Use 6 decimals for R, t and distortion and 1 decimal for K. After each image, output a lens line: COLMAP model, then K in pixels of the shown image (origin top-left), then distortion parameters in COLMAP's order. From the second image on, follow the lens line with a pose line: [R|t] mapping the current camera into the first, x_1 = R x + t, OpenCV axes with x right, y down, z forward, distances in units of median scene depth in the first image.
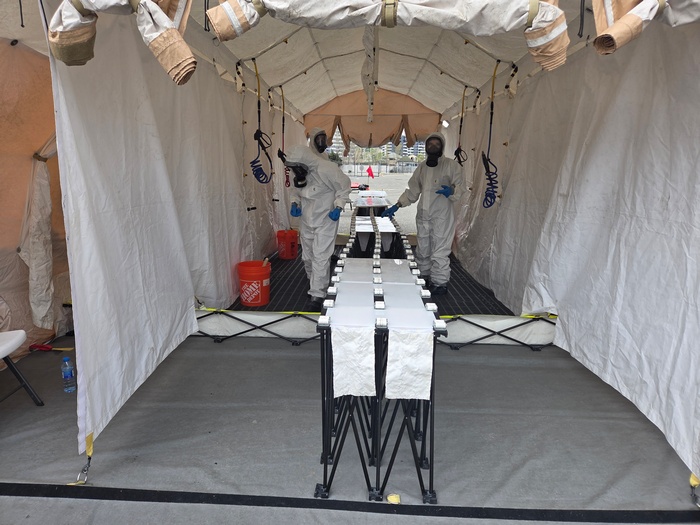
lens RADIAL K [[466.7, 0, 350.0], [0, 466.7, 262.5], [0, 0, 1]] dist [0.077185, -0.064665]
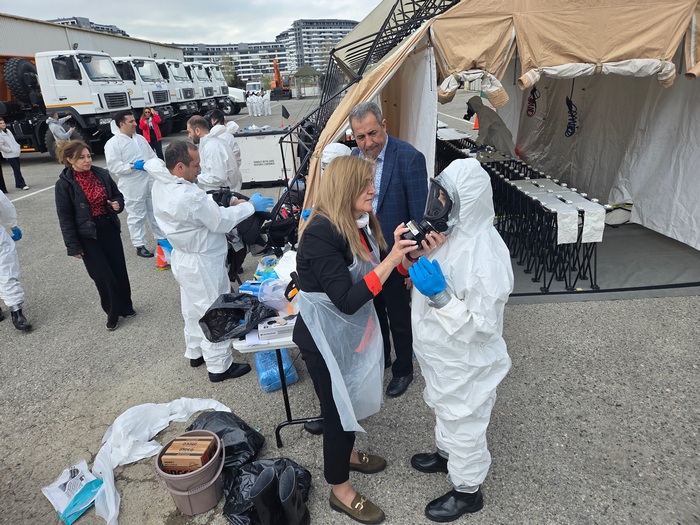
lens RADIAL K [[466.7, 0, 350.0], [0, 466.7, 262.5], [0, 0, 1]] dist [0.077185, -0.064665]
pose [[0.995728, -0.092036, -0.007427, -0.675123], [0.092073, 0.983622, 0.154952, -0.043332], [-0.006956, -0.154973, 0.987894, -0.812052]]
